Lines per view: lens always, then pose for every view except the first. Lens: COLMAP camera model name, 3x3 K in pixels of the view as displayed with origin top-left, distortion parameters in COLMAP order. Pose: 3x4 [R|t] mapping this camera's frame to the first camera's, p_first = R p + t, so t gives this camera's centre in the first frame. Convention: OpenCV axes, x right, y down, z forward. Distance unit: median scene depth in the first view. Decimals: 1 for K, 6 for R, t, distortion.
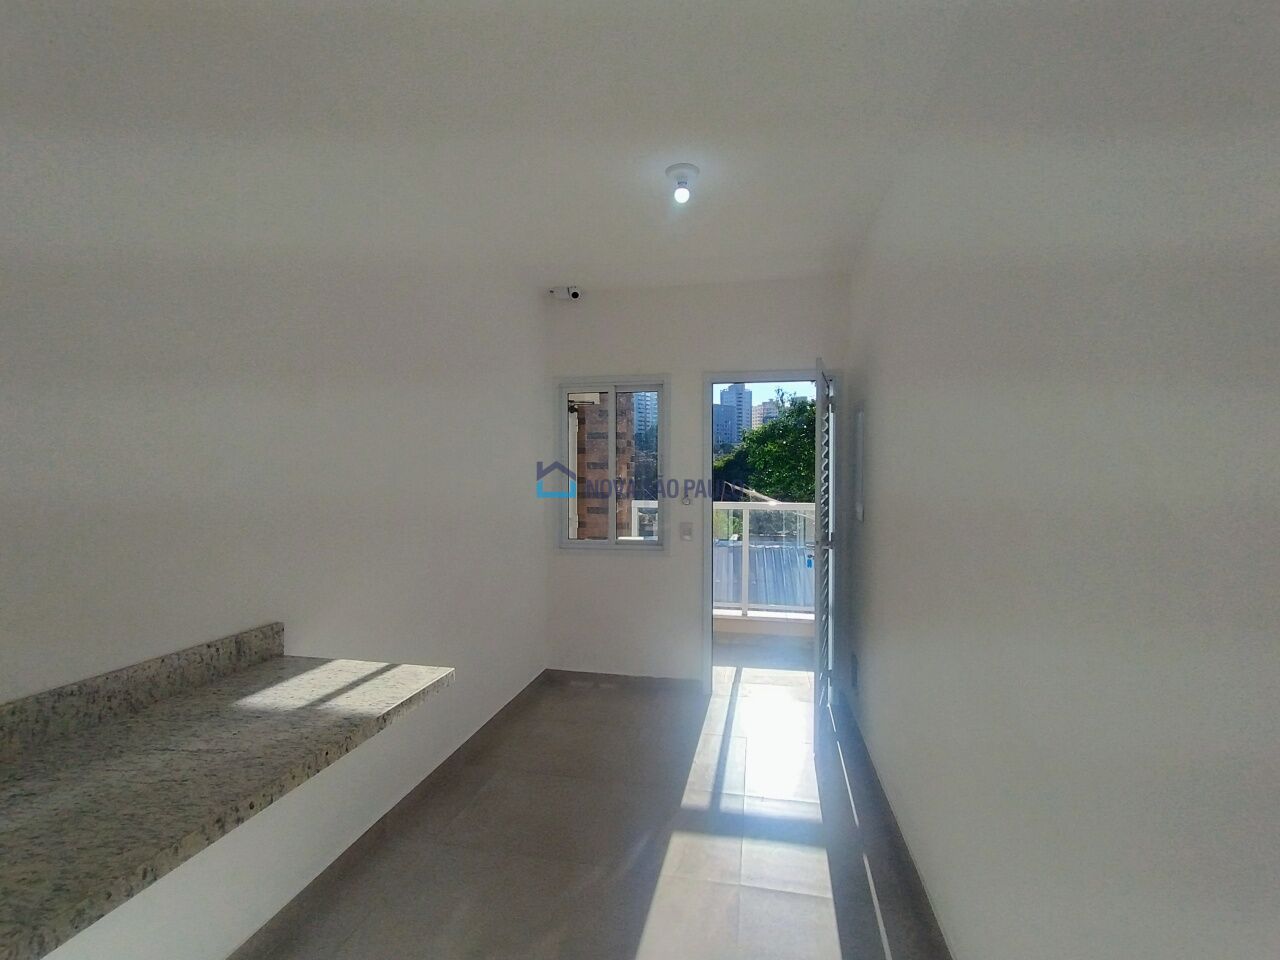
lens RADIAL K [[588.0, 0, 640.1], [0, 588.0, 479.9], [0, 0, 1]] dist [-0.003353, 0.003566]
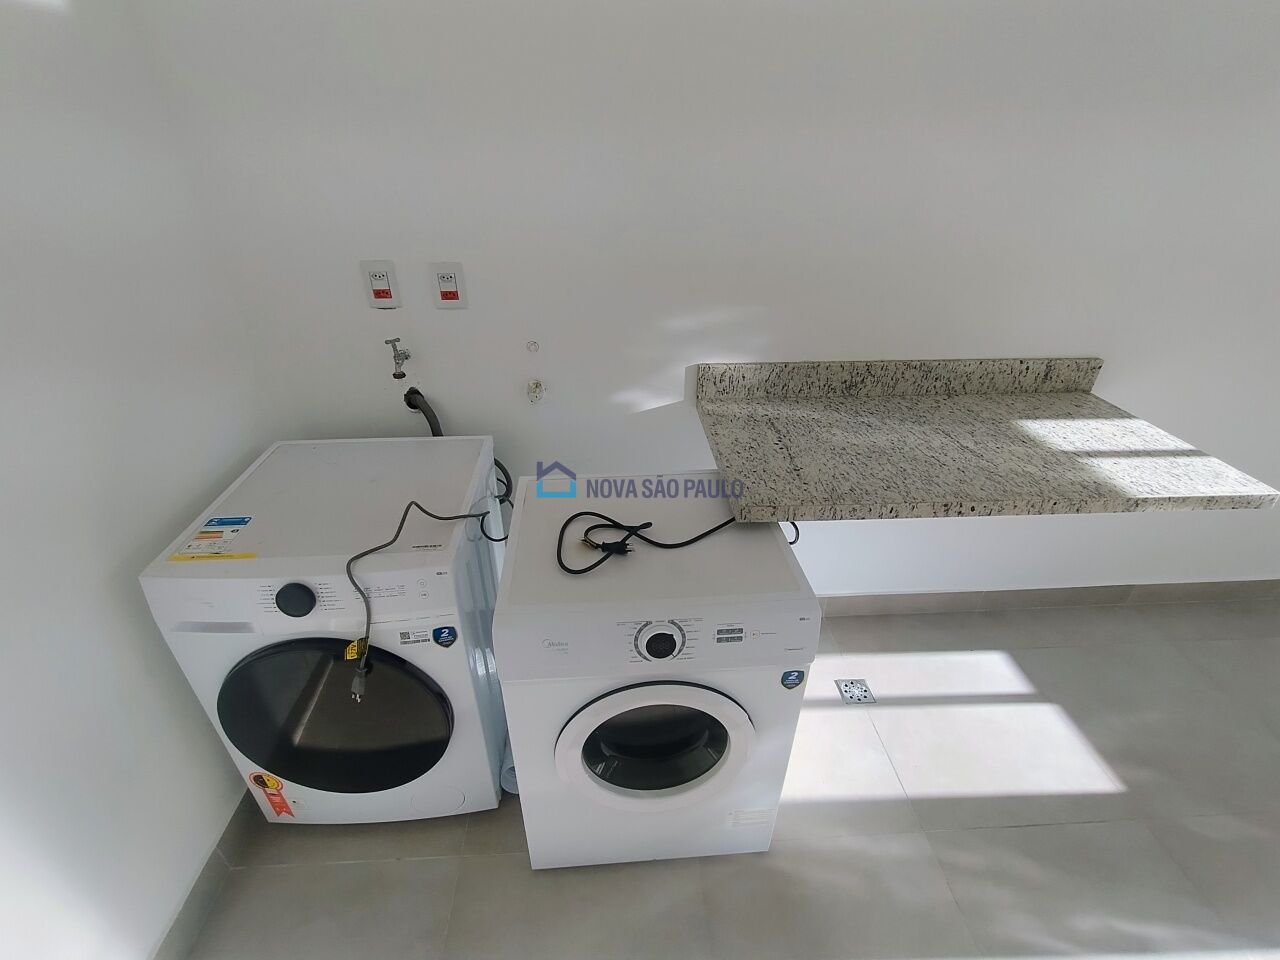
lens RADIAL K [[588.0, 0, 633.3], [0, 588.0, 481.6], [0, 0, 1]] dist [-0.003353, 0.003566]
pose [[0.255683, 0.488785, -0.834096, 0.109639], [-0.008102, 0.863827, 0.503724, -0.076403], [0.966727, -0.122036, 0.224826, 0.036529]]
